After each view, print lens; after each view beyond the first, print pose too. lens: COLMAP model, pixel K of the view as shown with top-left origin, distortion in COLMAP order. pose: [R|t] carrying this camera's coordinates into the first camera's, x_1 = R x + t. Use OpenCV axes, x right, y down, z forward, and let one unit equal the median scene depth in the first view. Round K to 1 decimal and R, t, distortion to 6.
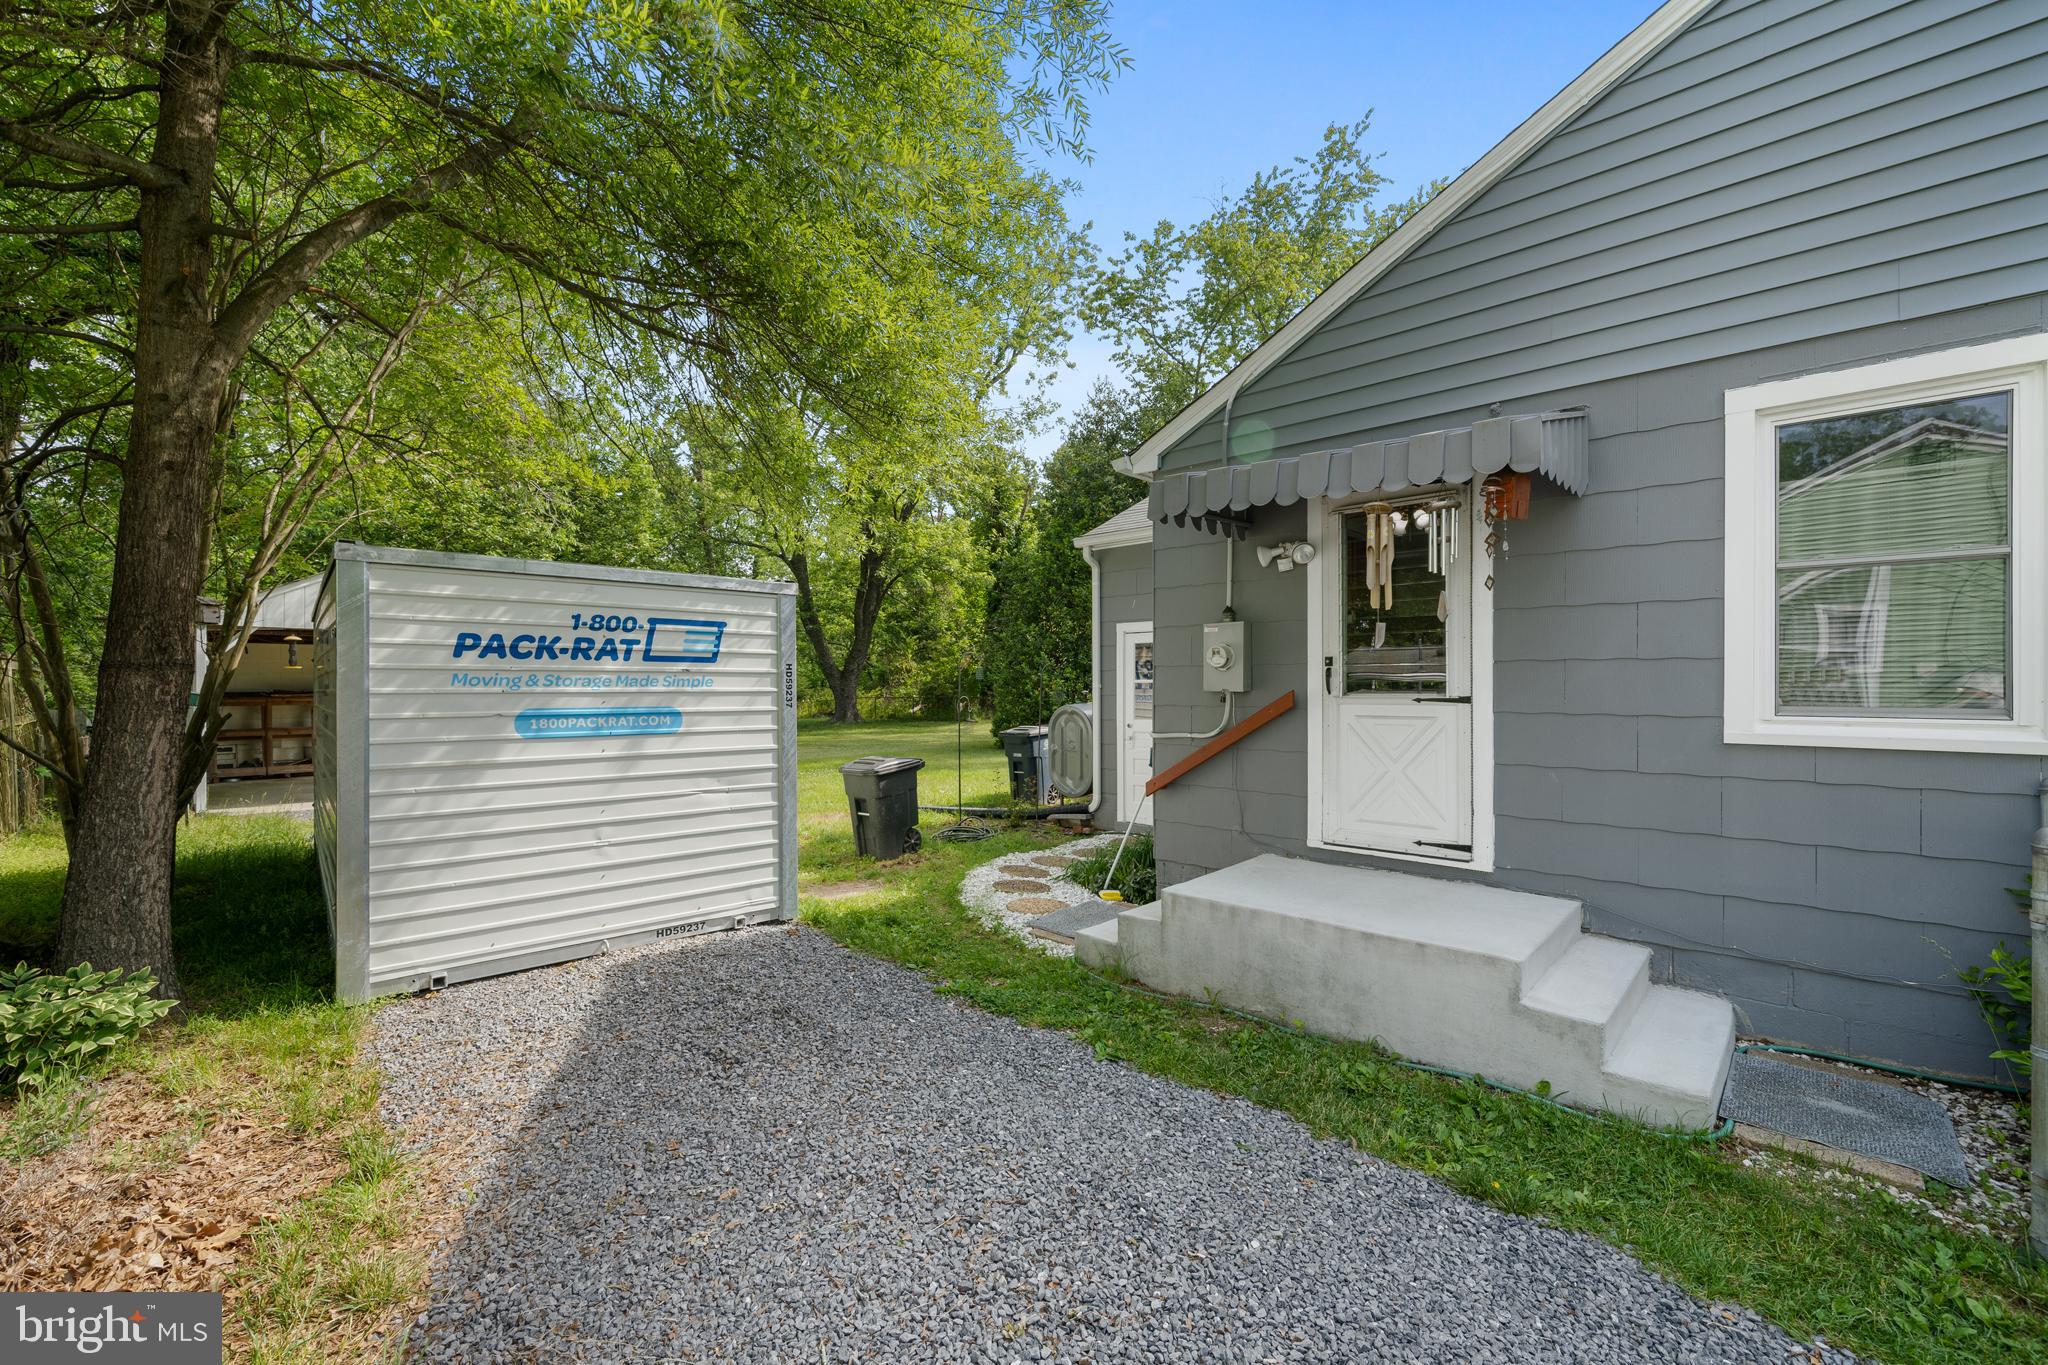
lens RADIAL K [[829.9, 0, 1024.0], [0, 829.9, 682.5], [0, 0, 1]] dist [0.000865, 0.000168]
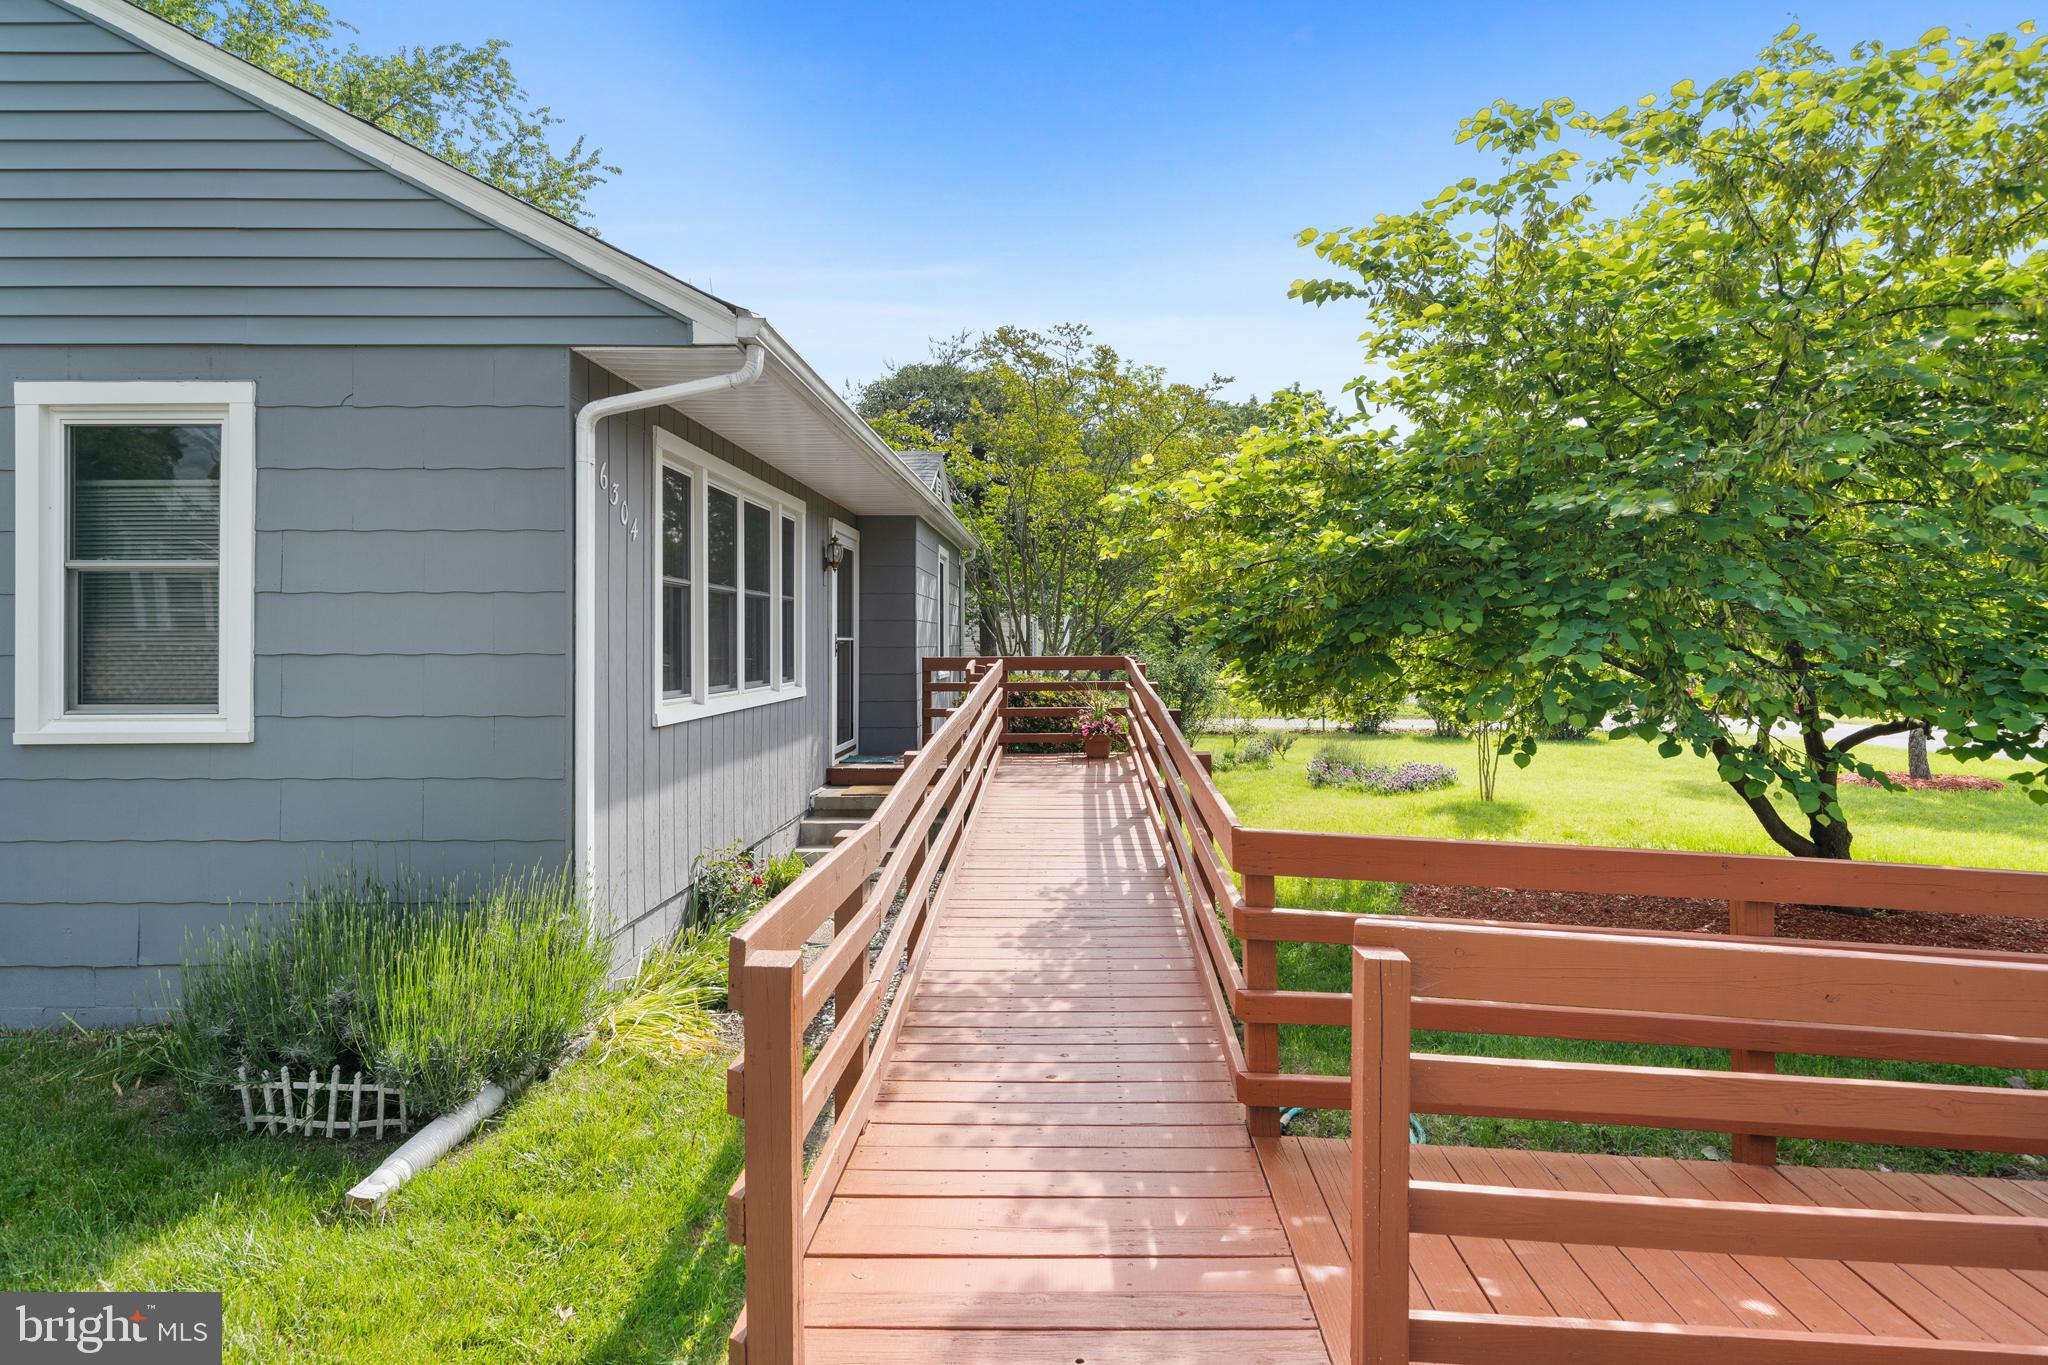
lens RADIAL K [[1058.1, 0, 987.9], [0, 1058.1, 651.7], [0, 0, 1]] dist [-0.000887, -0.000179]
pose [[0.735451, 0.005157, 0.677558, 0.865813], [-0.008943, 0.999958, 0.002096, -0.048514], [-0.677518, -0.007601, 0.735467, -0.702028]]
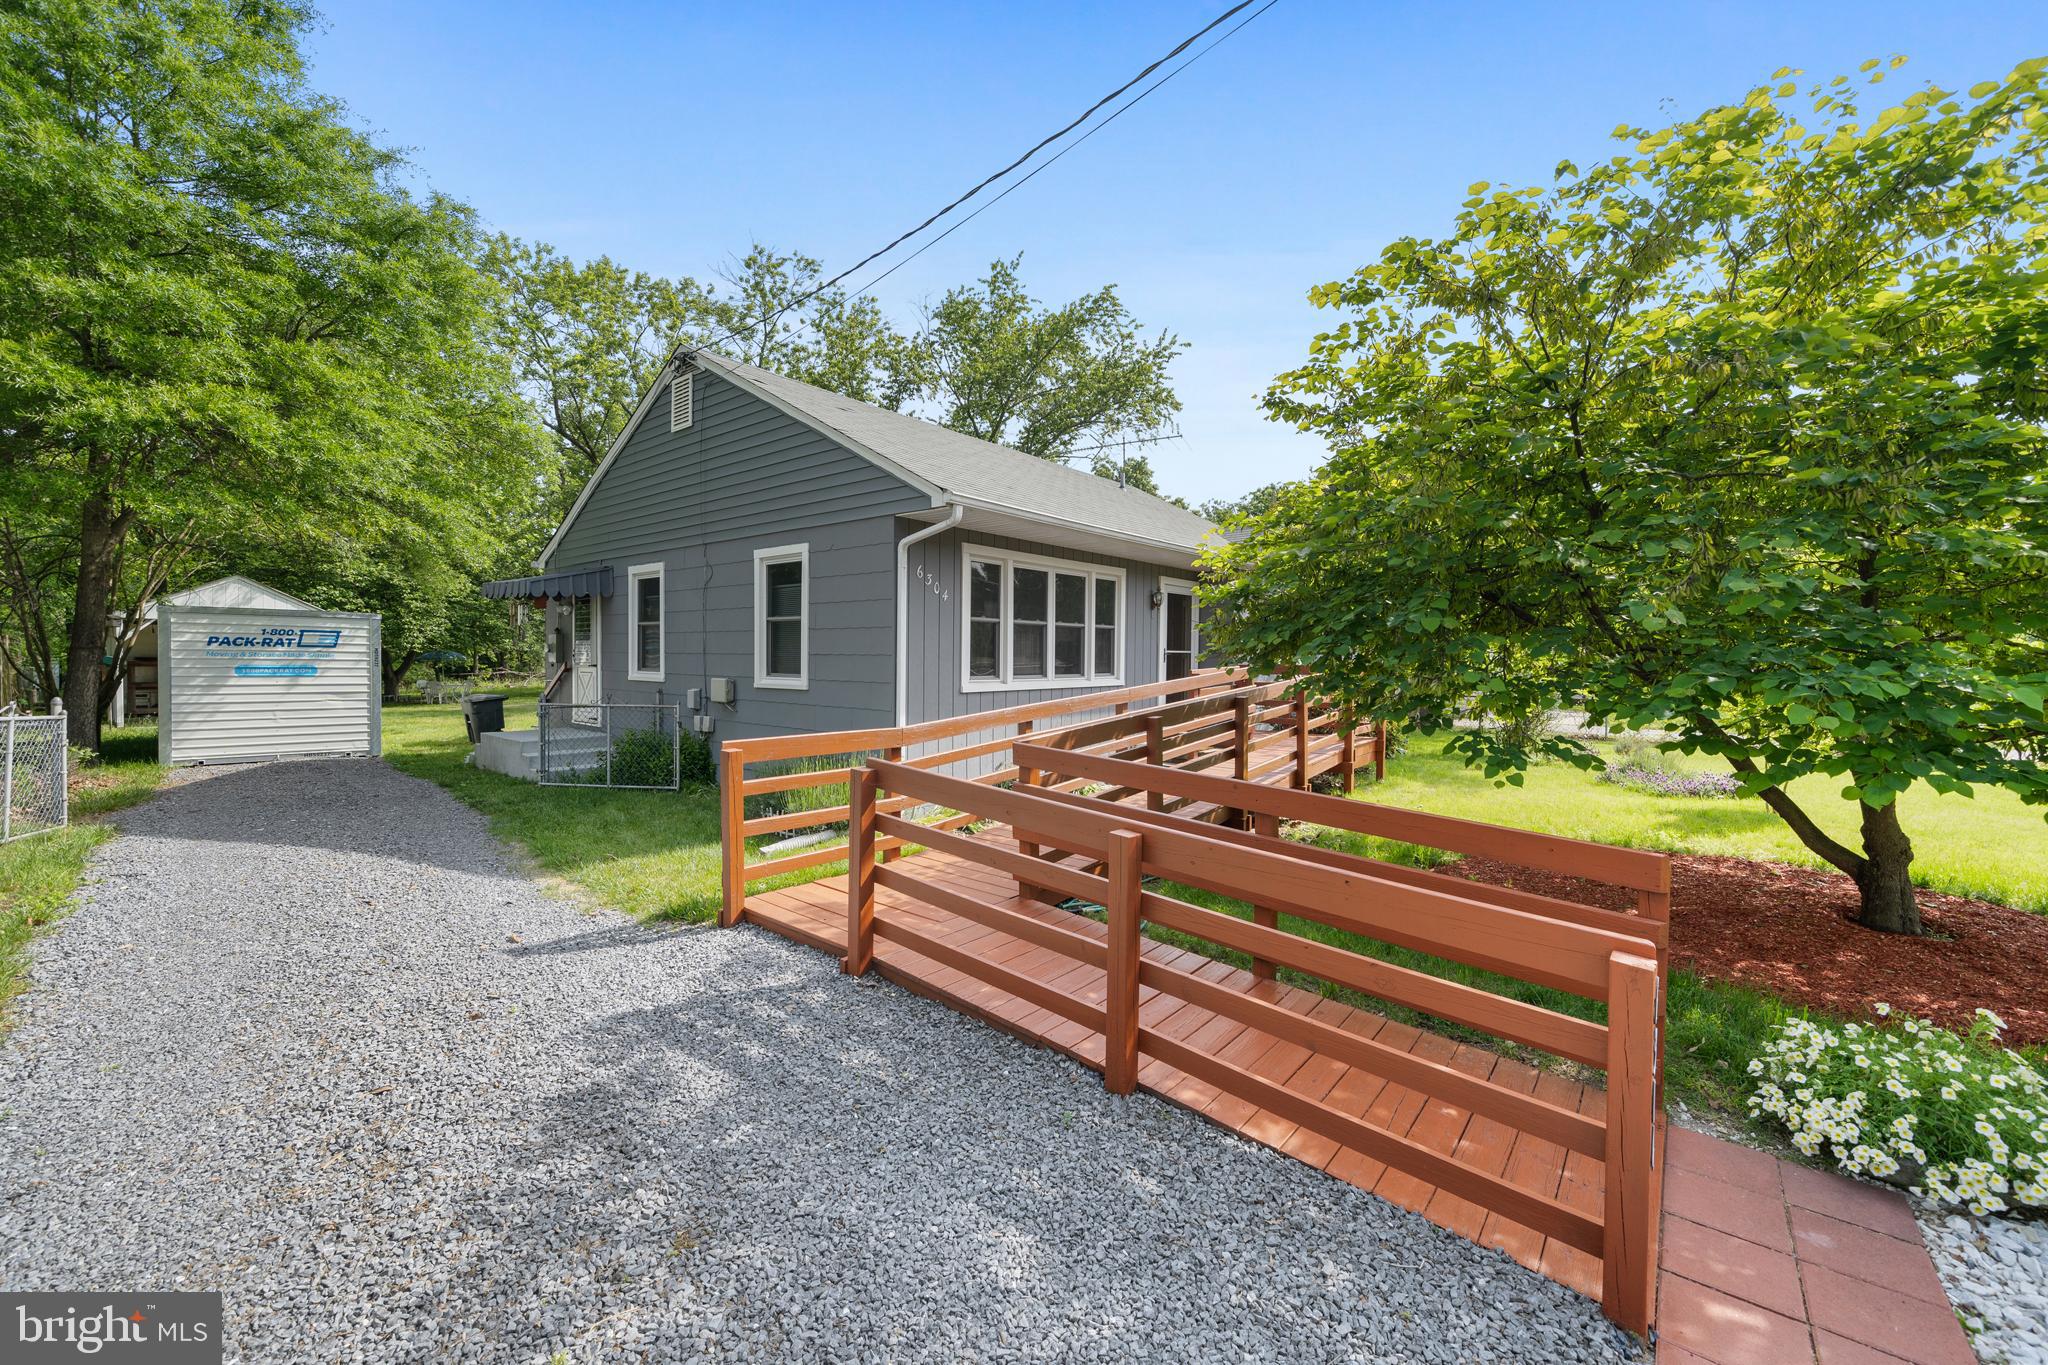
lens RADIAL K [[784.2, 0, 1036.0], [0, 784.2, 678.8], [0, 0, 1]] dist [0.000262, -0.000410]
pose [[0.997048, 0.017843, 0.074679, 1.554362], [-0.020121, 0.999351, 0.029868, -0.044391], [-0.074098, -0.031282, 0.996760, -1.497560]]
